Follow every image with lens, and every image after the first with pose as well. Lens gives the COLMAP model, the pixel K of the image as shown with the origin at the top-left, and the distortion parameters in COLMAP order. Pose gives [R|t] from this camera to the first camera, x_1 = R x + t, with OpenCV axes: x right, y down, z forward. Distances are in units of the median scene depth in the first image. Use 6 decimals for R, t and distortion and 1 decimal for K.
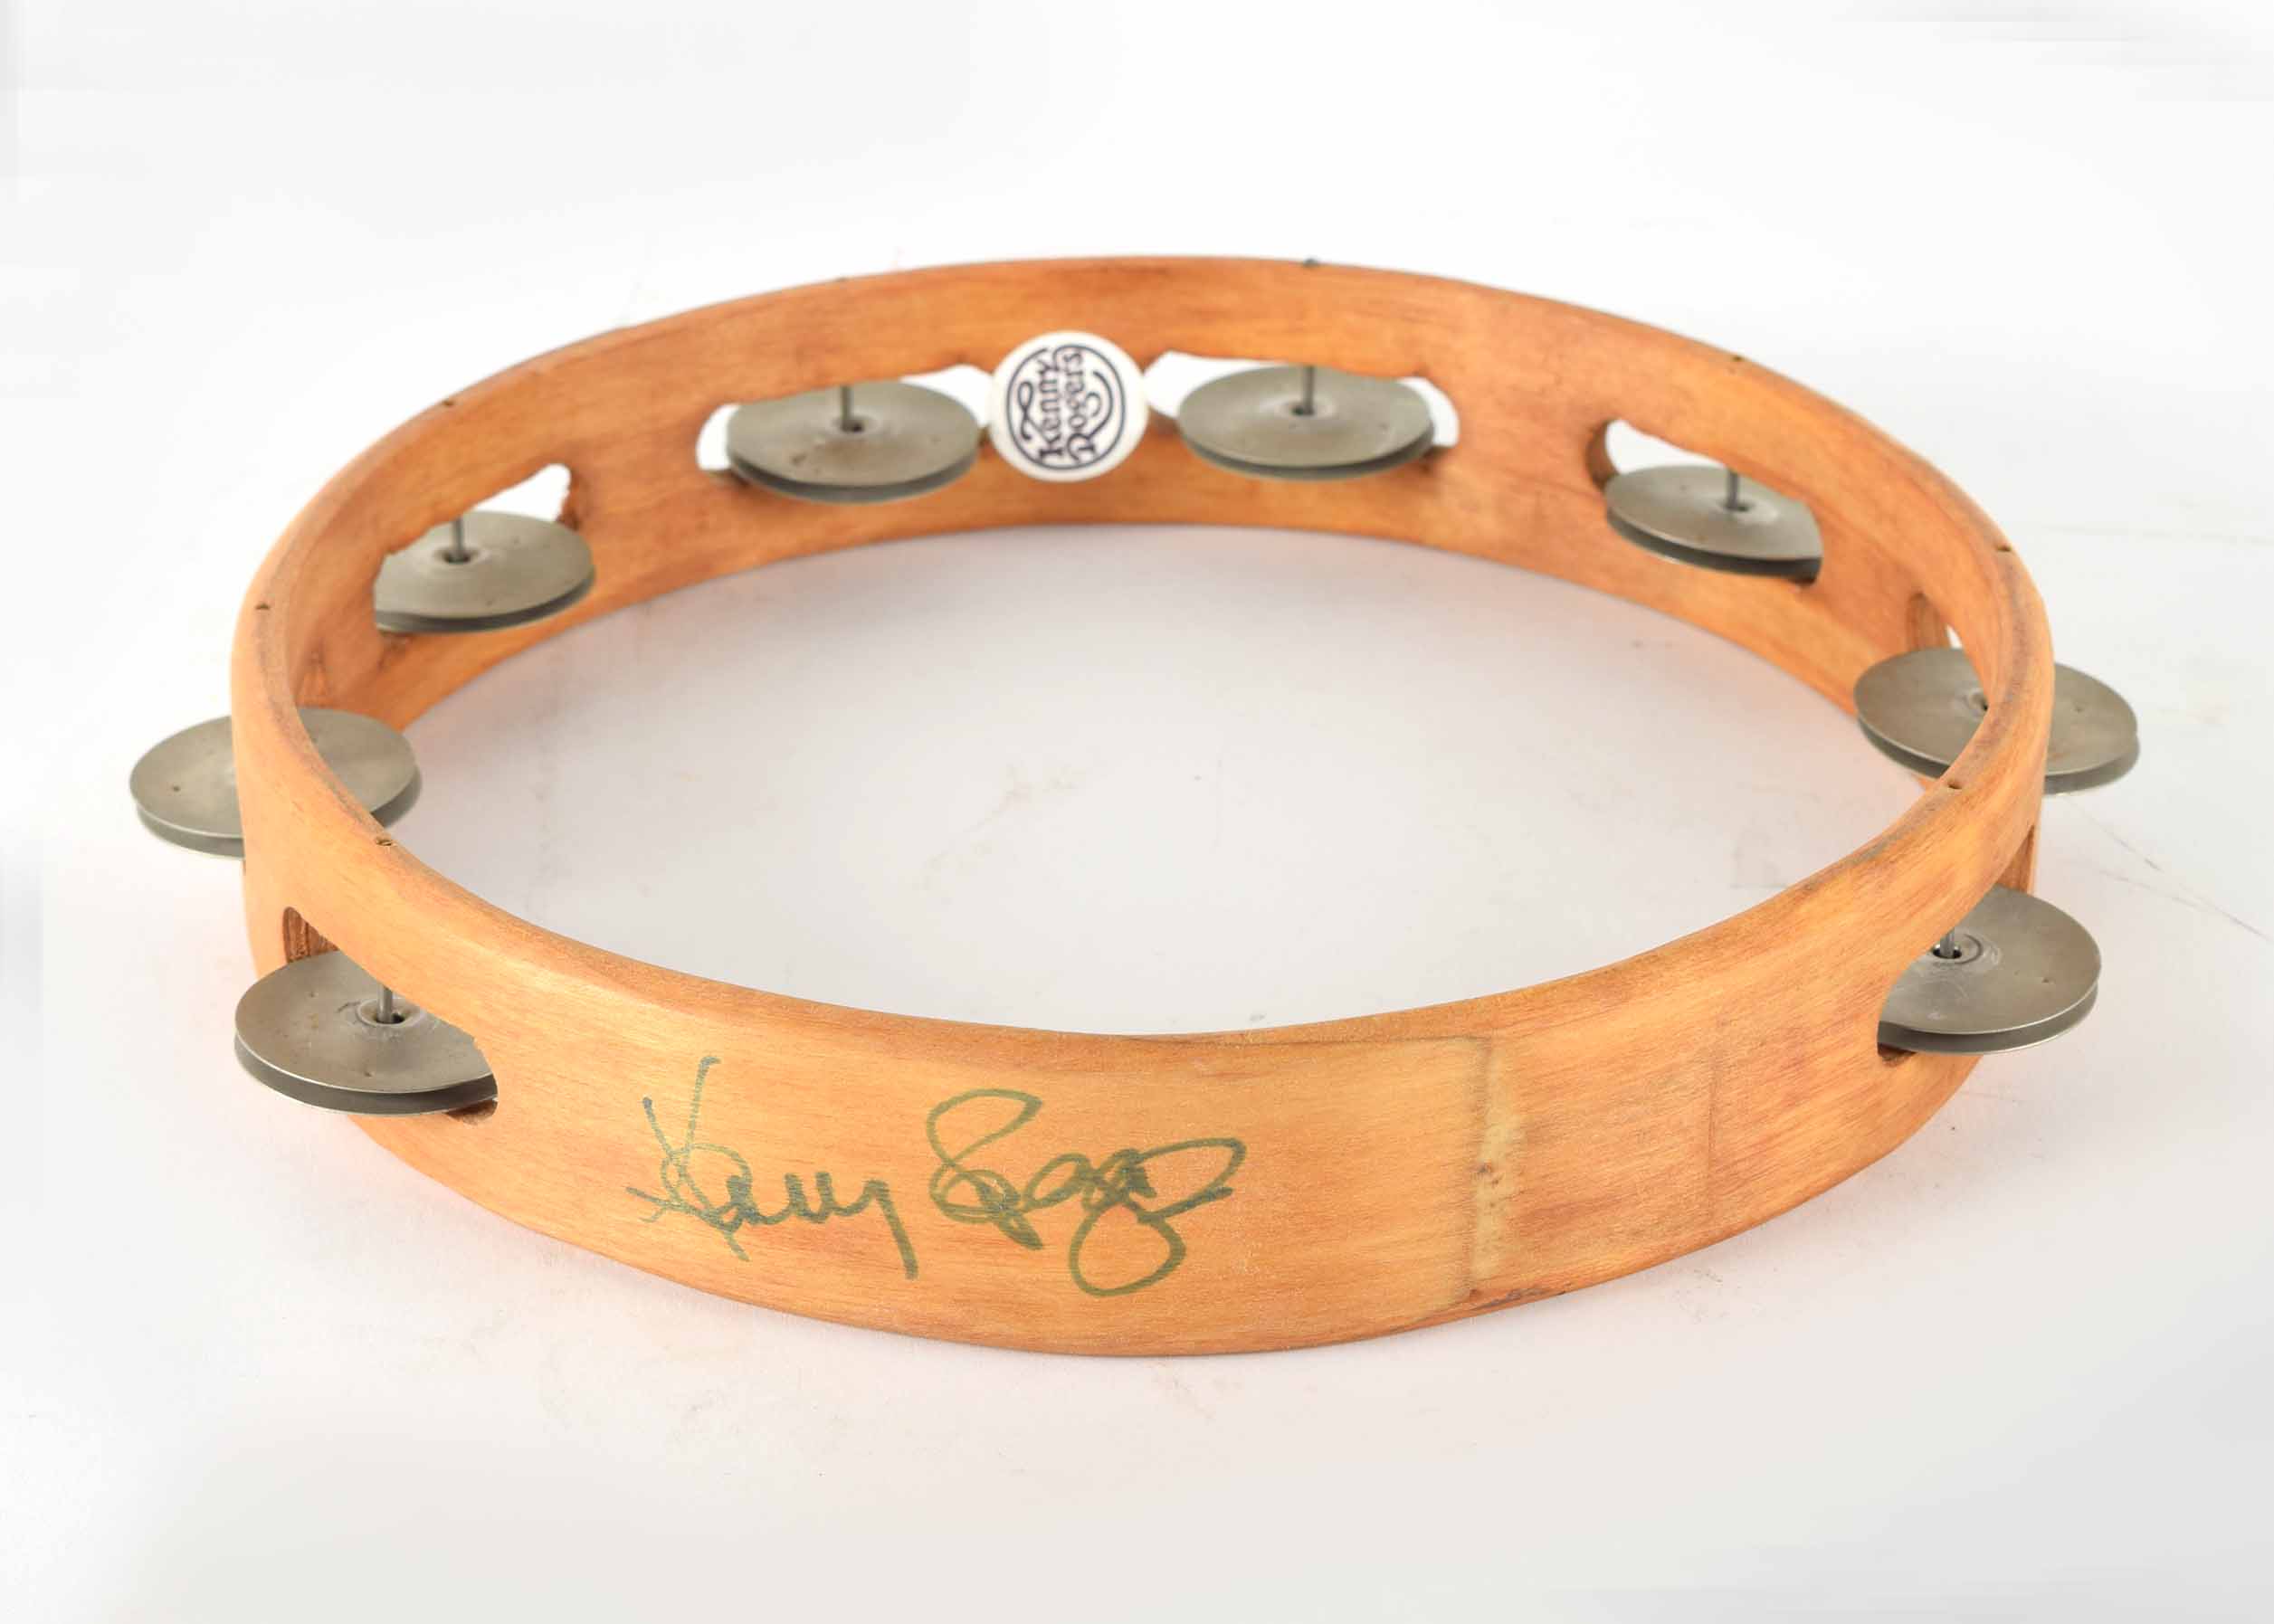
lens RADIAL K [[5944.2, 0, 1133.8], [0, 5944.2, 815.6], [0, 0, 1]] dist [0.214149, 0.000000]
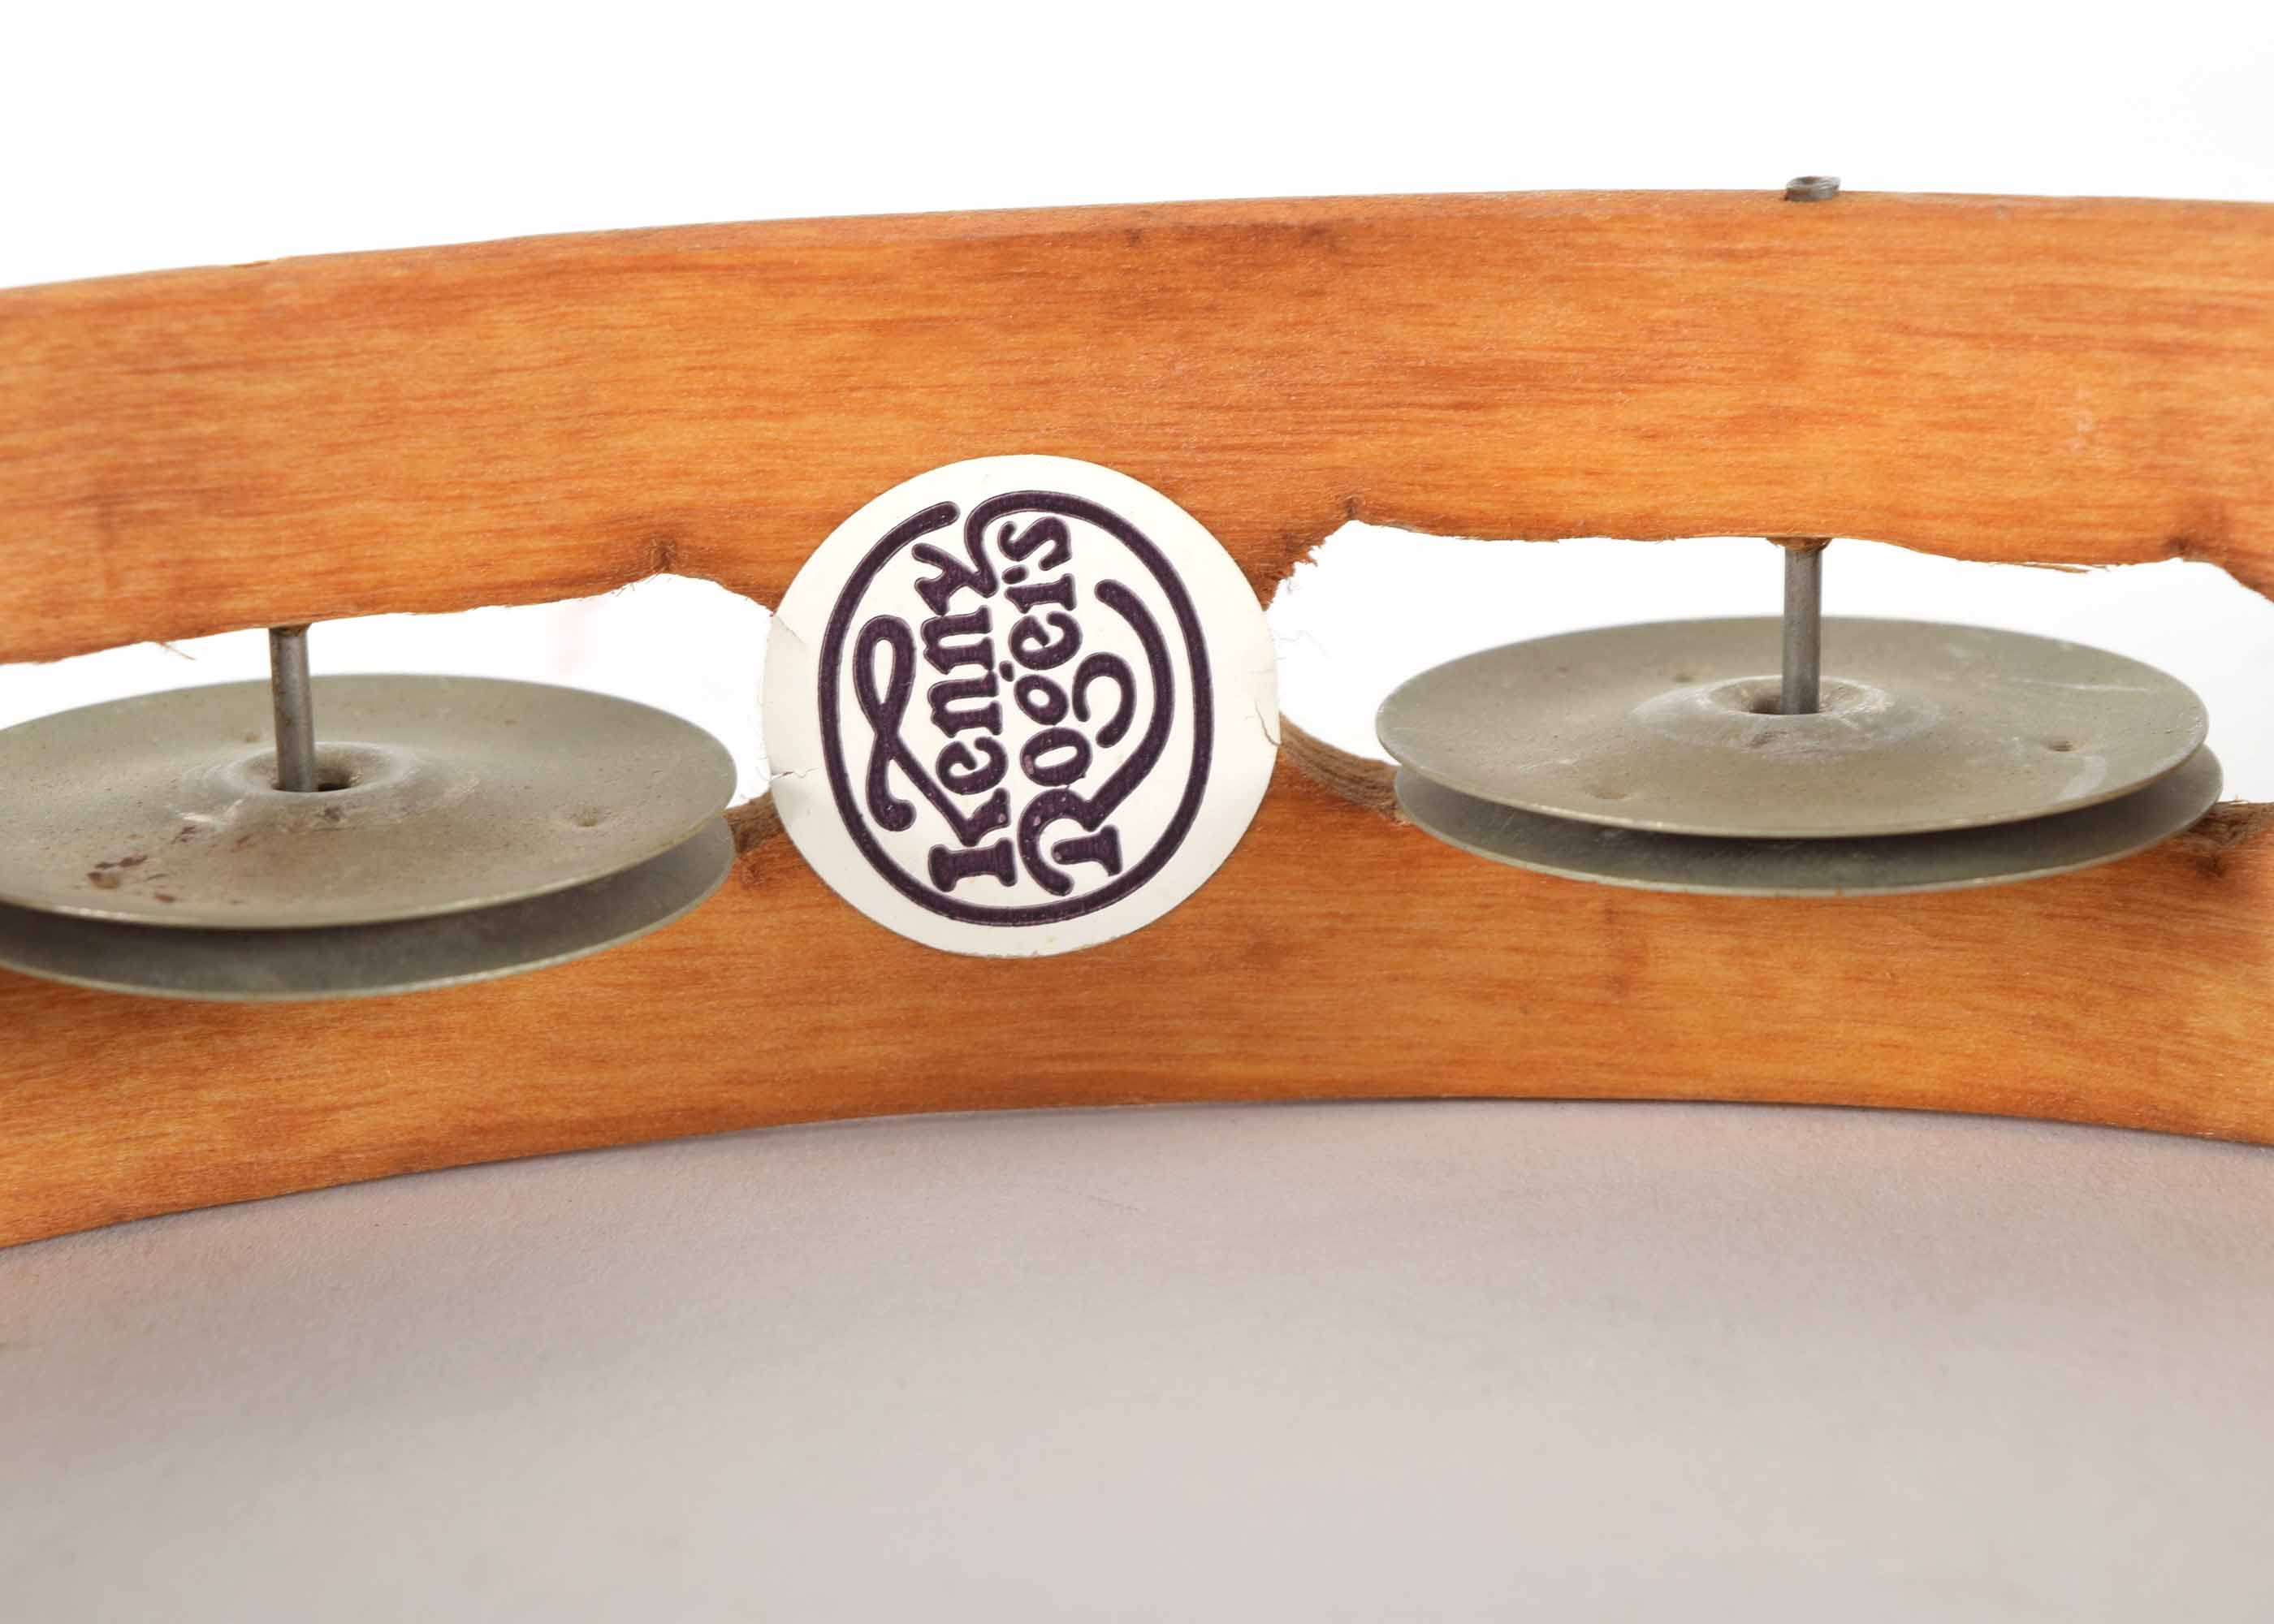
lens RADIAL K [[5944.2, 0, 1139.5], [0, 5944.2, 812.8], [0, 0, 1]] dist [0.214149, 0.000000]
pose [[0.999658, -0.026064, 0.002132, -0.005885], [0.026006, 0.982219, -0.185929, -0.006060], [0.002751, 0.185920, 0.982561, 0.700898]]
